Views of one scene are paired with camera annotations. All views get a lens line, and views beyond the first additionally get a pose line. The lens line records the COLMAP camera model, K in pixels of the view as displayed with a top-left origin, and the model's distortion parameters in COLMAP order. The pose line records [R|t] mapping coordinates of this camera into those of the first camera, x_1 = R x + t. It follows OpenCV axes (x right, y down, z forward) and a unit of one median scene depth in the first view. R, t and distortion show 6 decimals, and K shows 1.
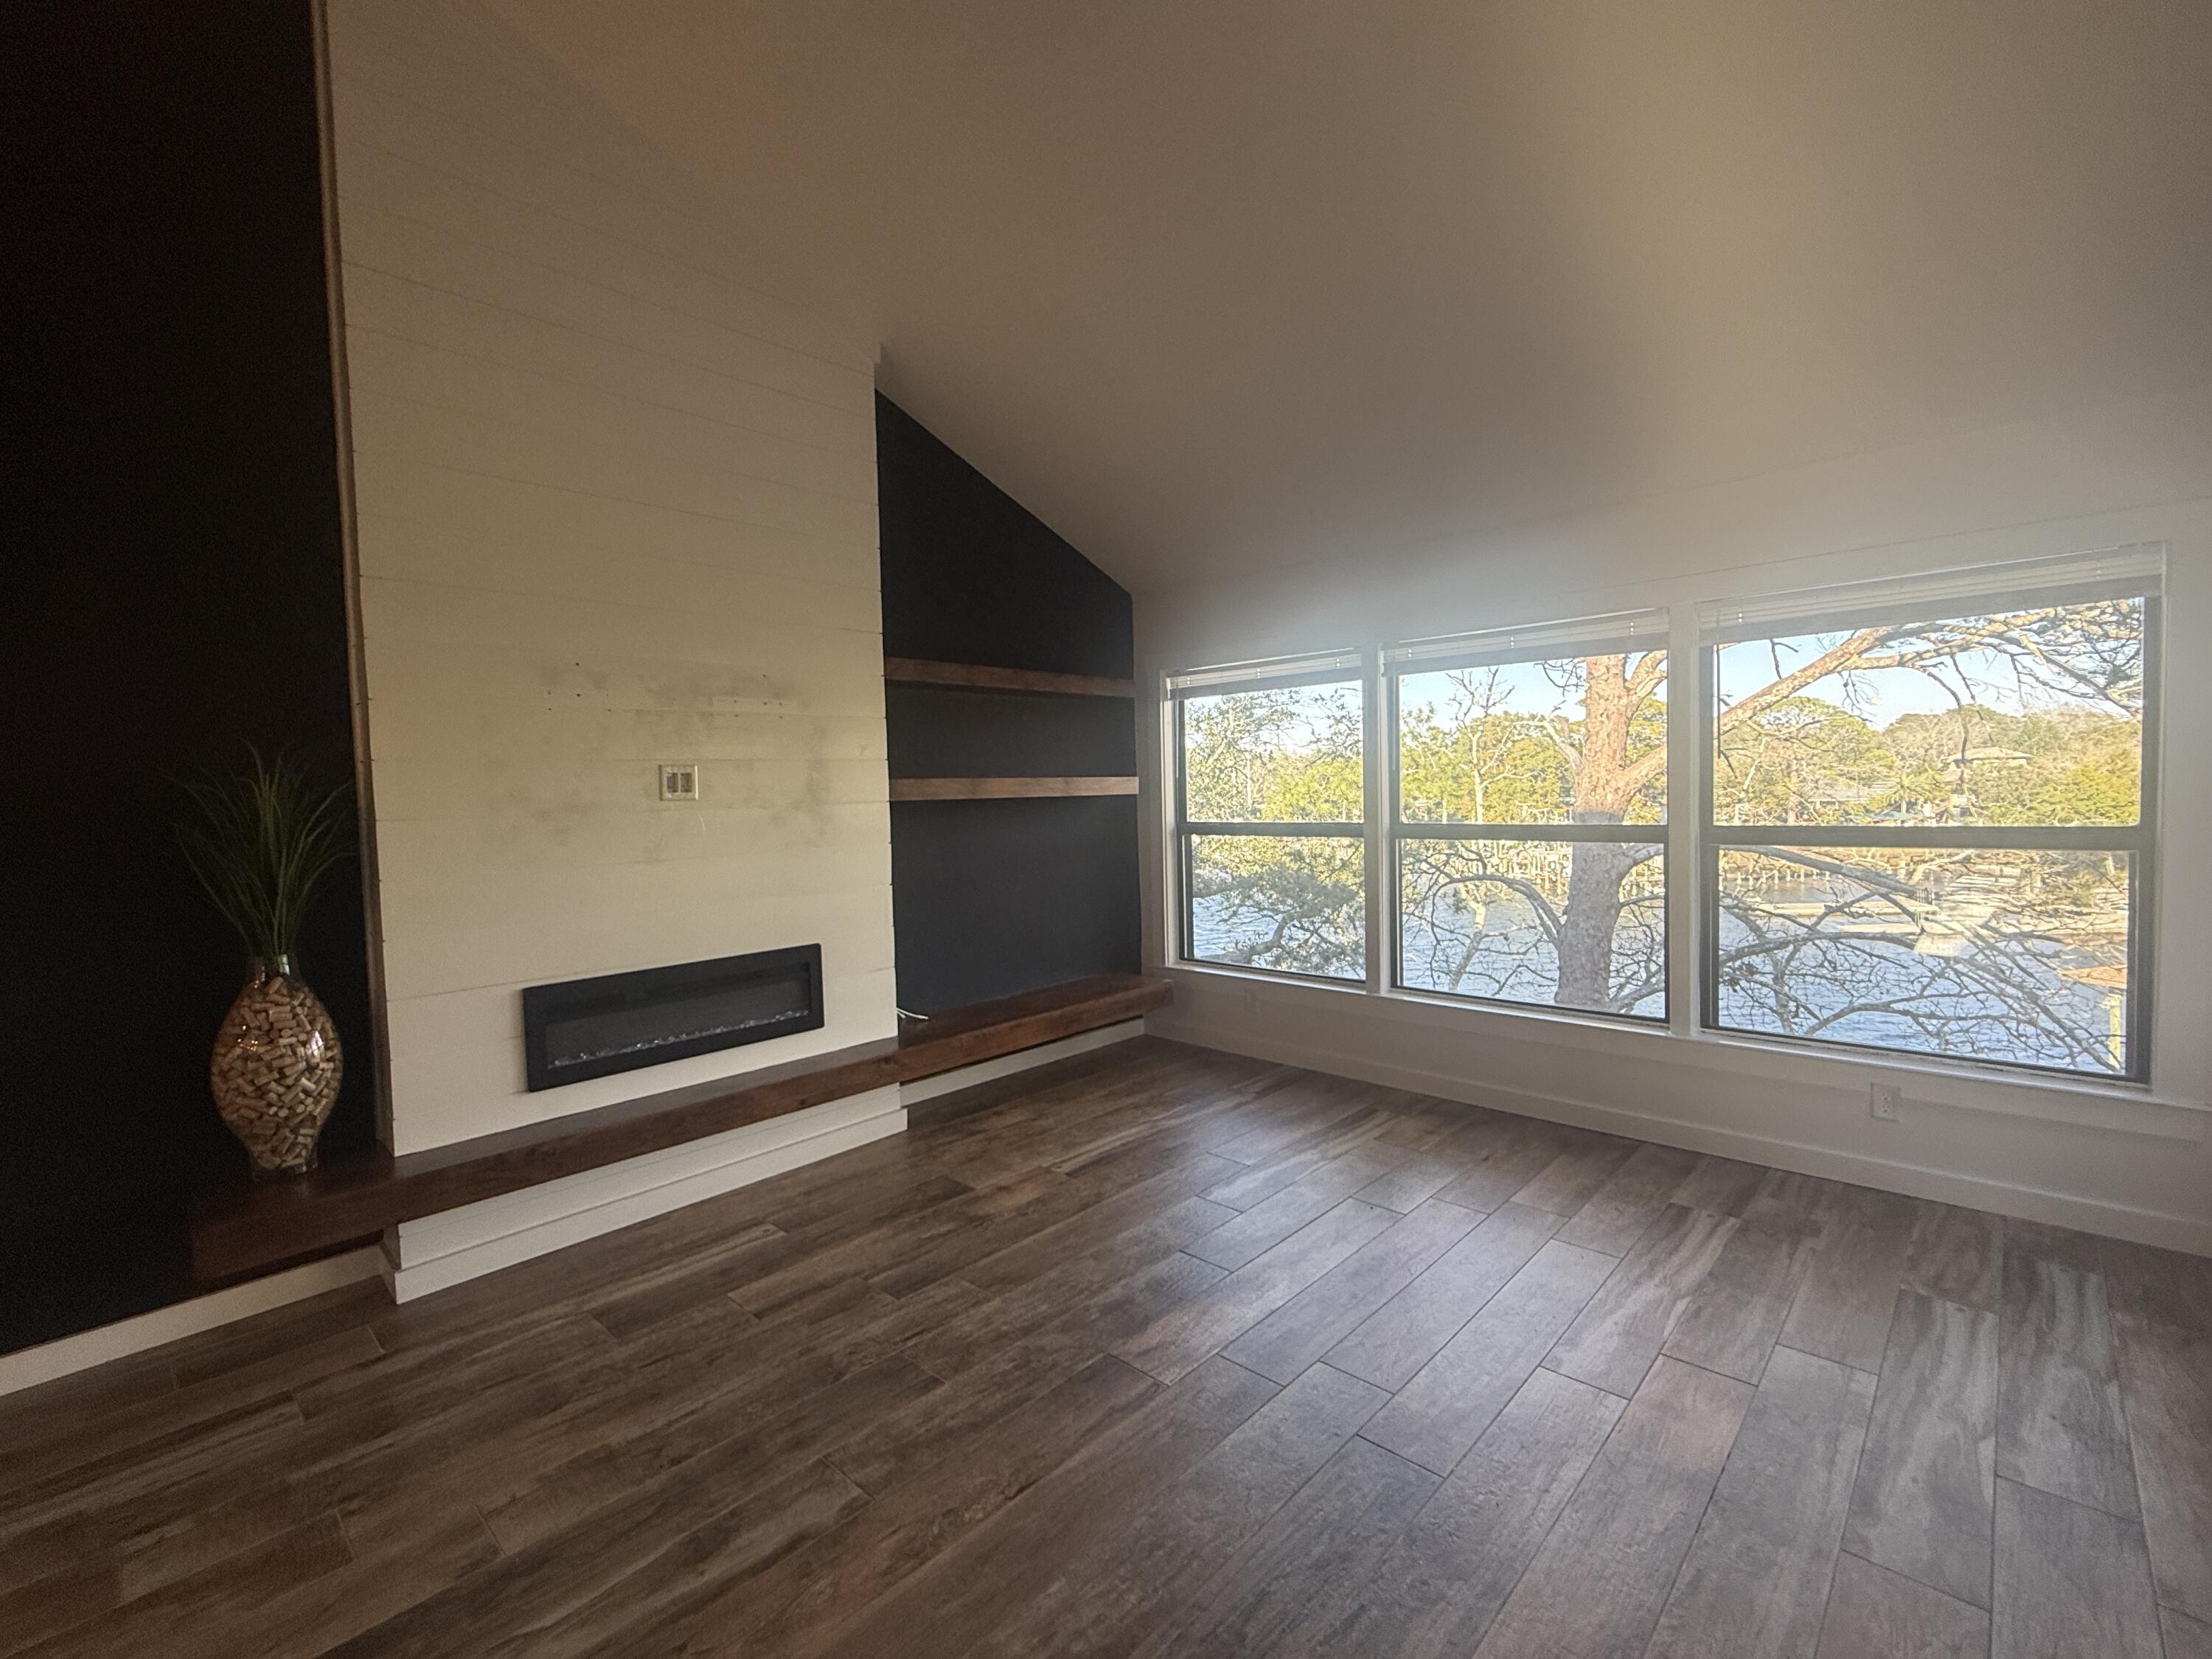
lens RADIAL K [[971.0, 0, 1105.6], [0, 971.0, 825.0], [0, 0, 1]] dist [0.000275, 0.000387]
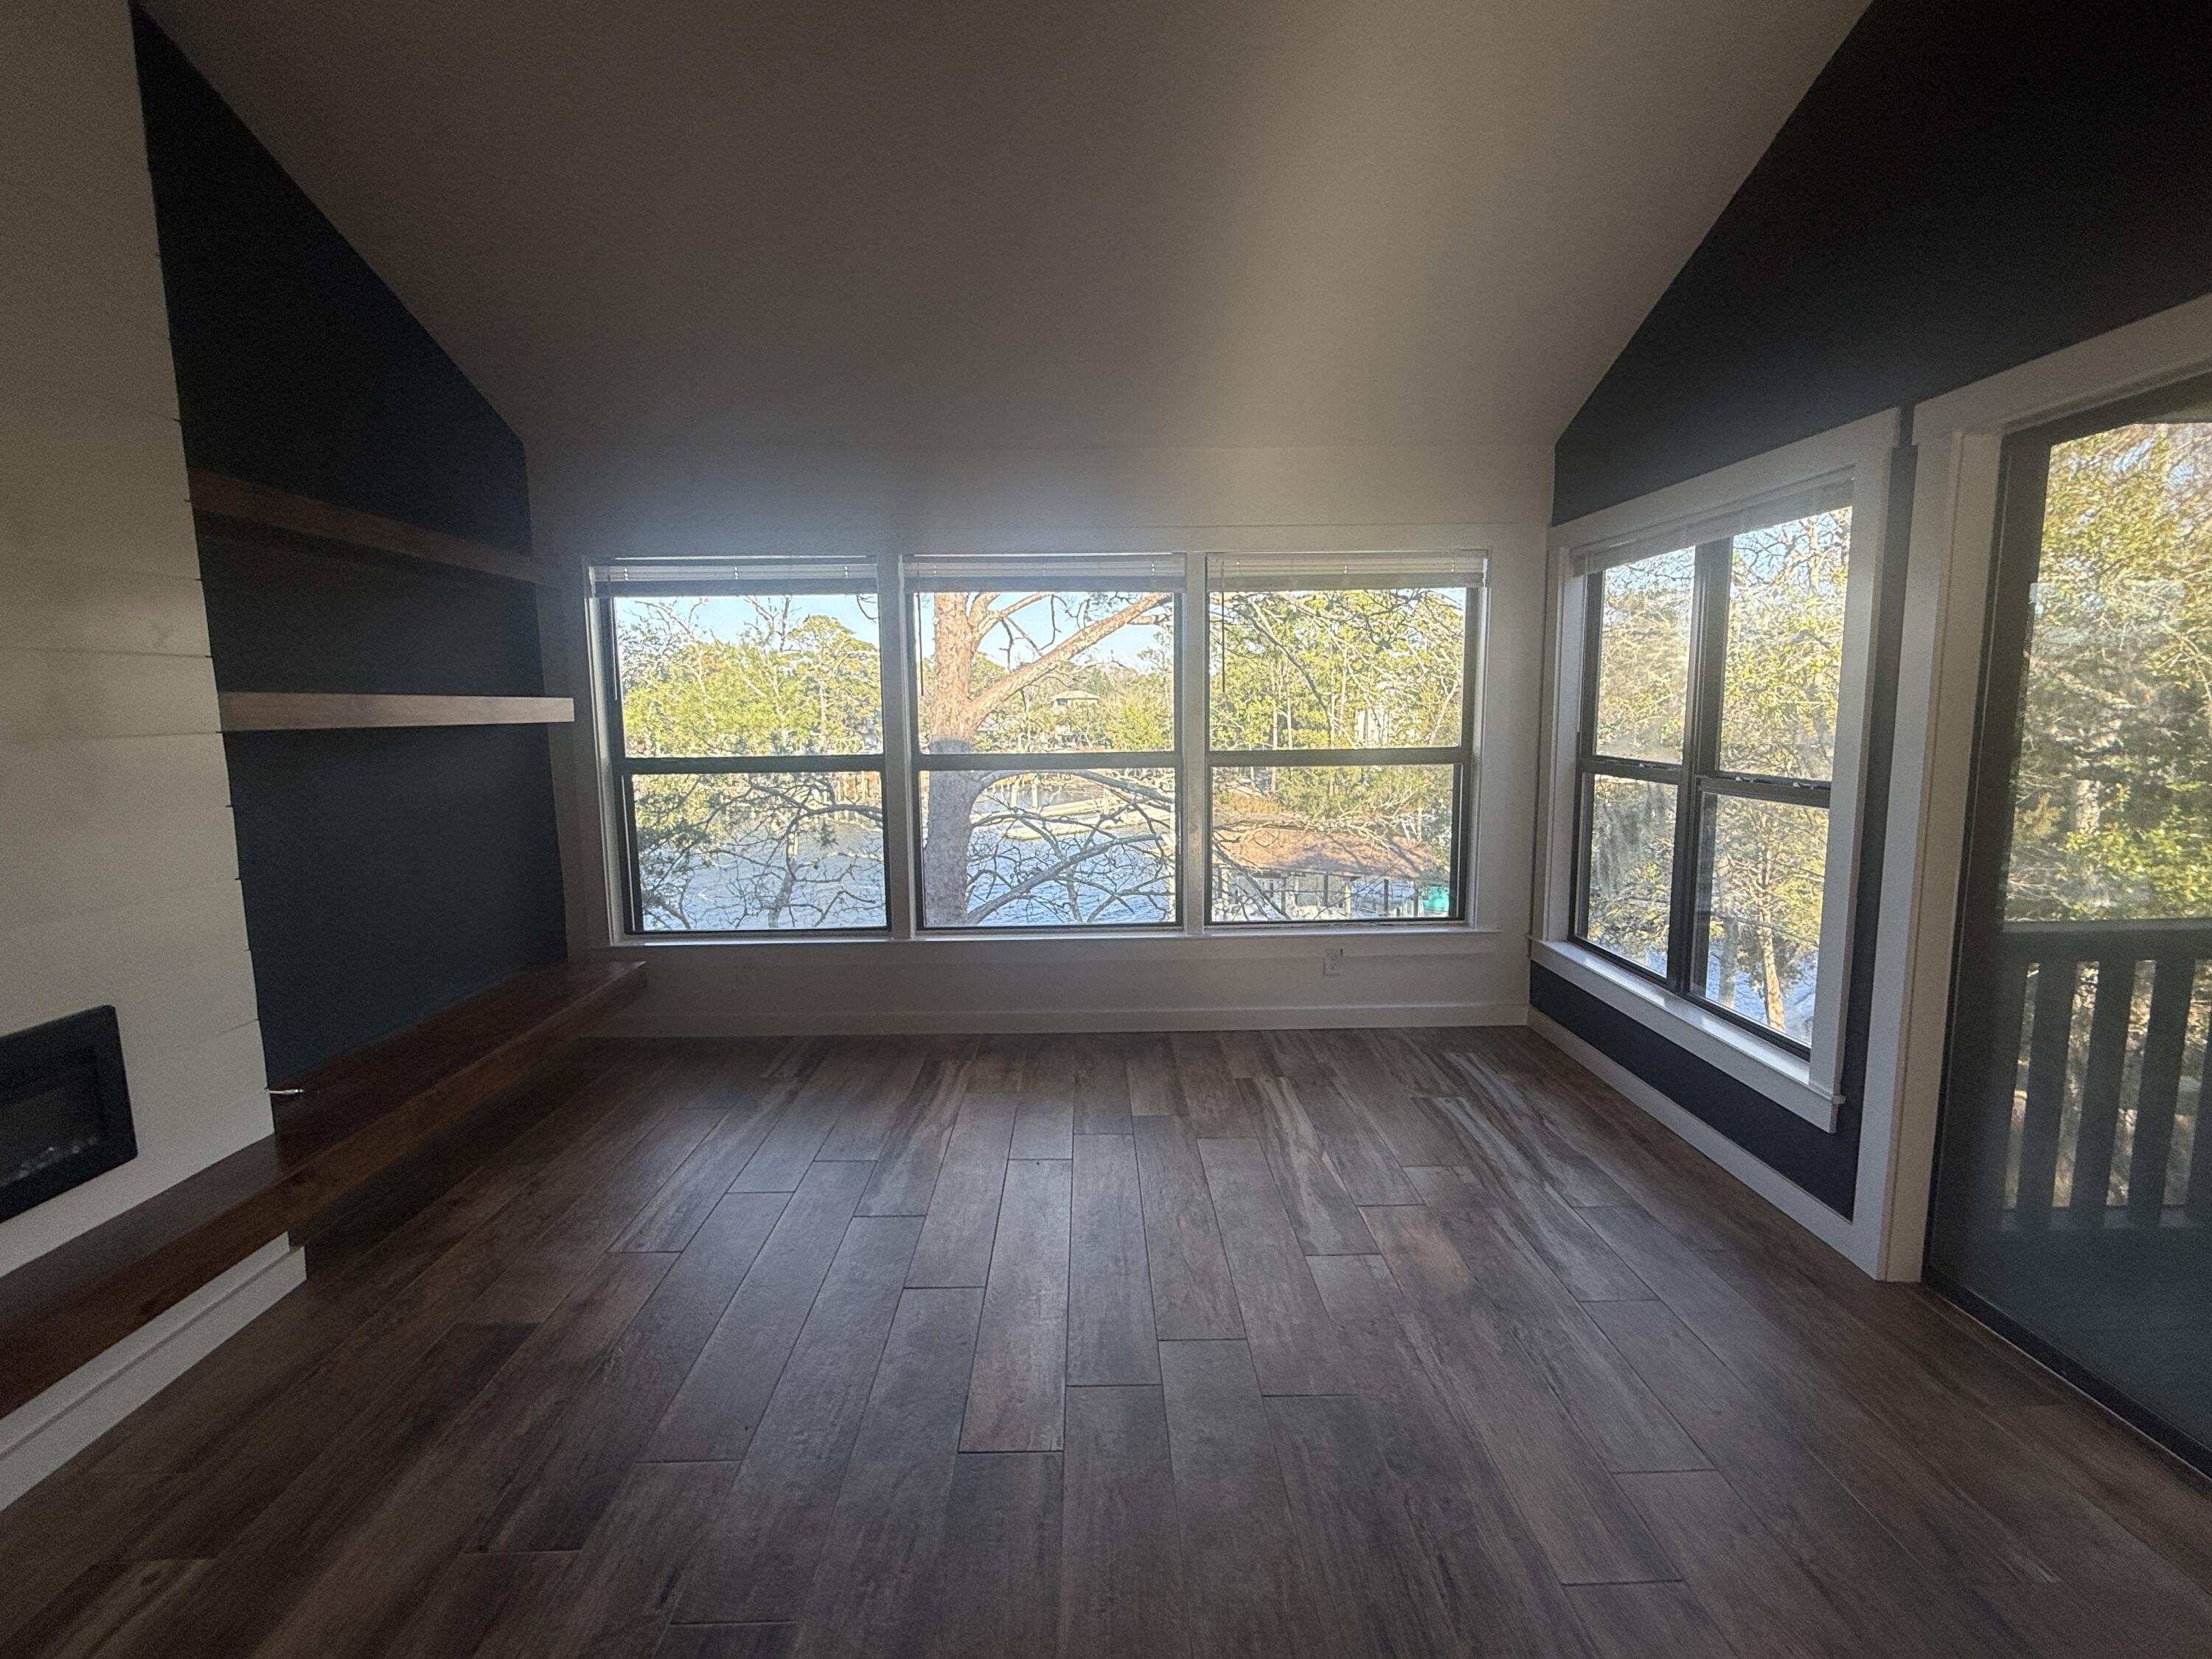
lens RADIAL K [[971.0, 0, 1105.6], [0, 971.0, 825.0], [0, 0, 1]] dist [0.000275, 0.000387]
pose [[0.714151, -0.068704, 0.696612, -0.253104], [0.018630, 0.996685, 0.079200, -0.005321], [-0.699744, -0.043583, 0.713063, 0.239052]]
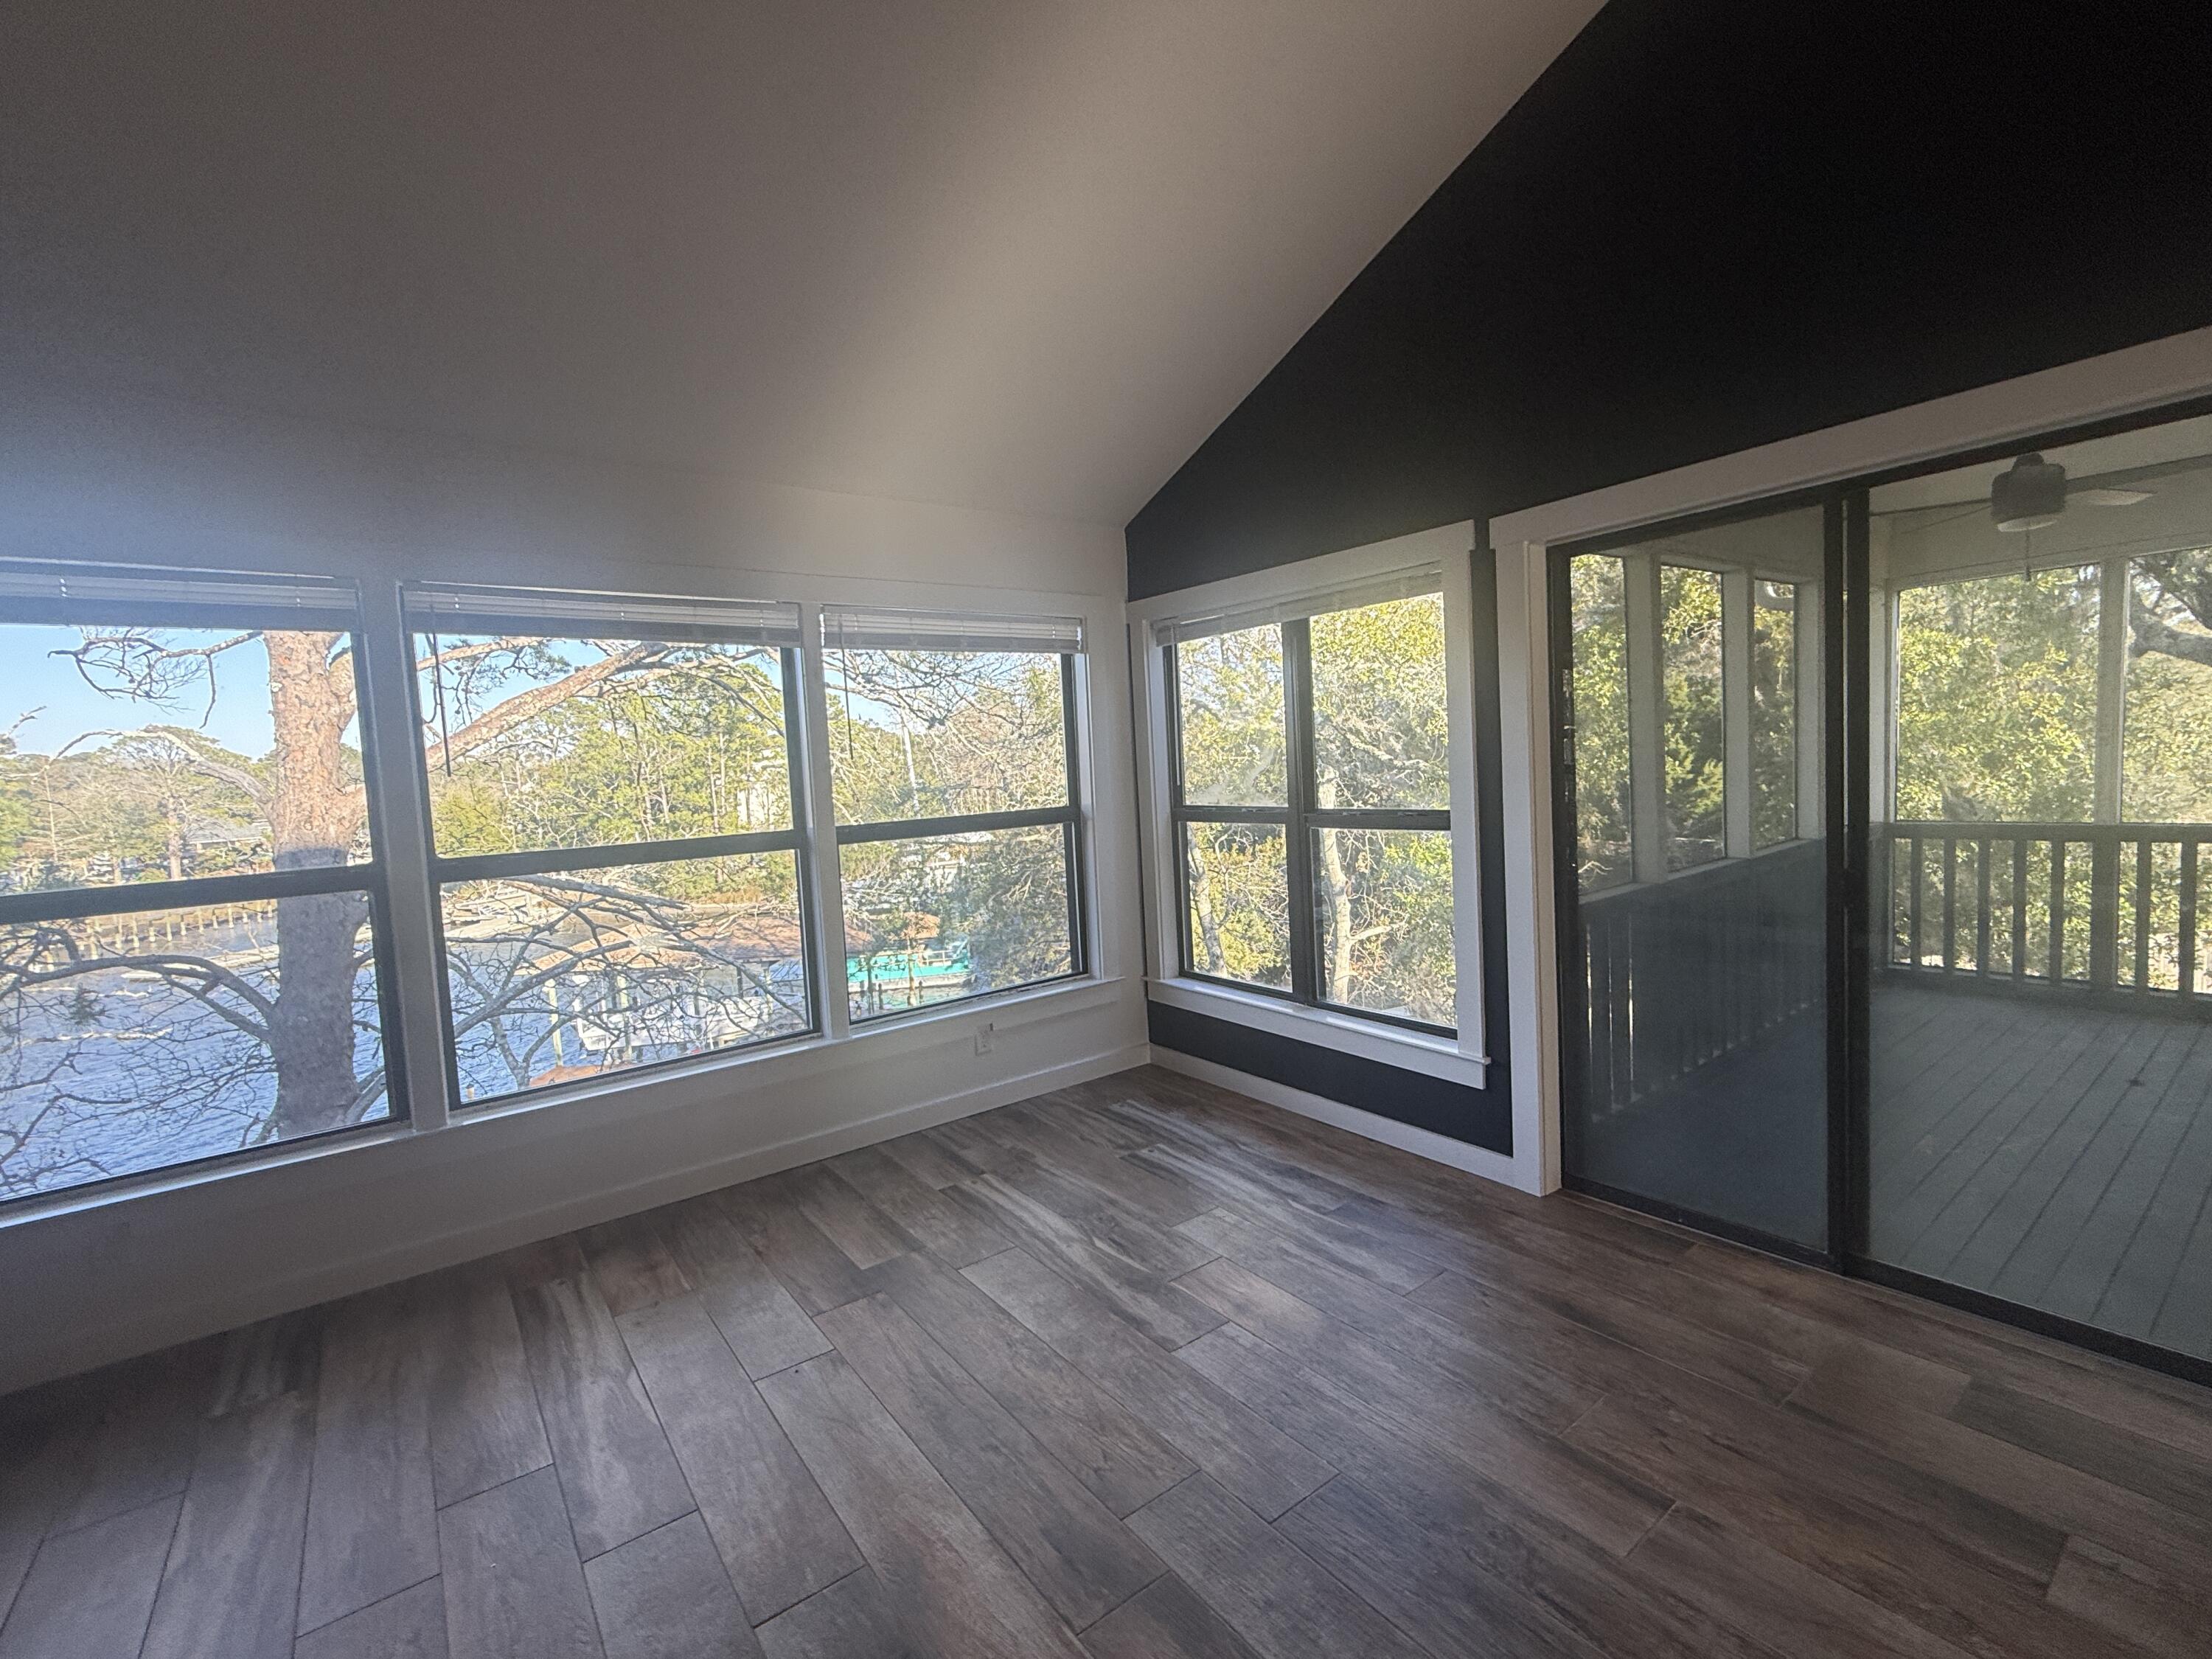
lens RADIAL K [[965.8, 0, 1106.0], [0, 965.8, 827.3], [0, 0, 1]] dist [-0.000655, 0.000111]
pose [[0.169622, -0.048337, 0.984323, -0.298883], [0.083506, 0.995909, 0.034516, -0.009675], [-0.981965, 0.076342, 0.172965, 0.501914]]
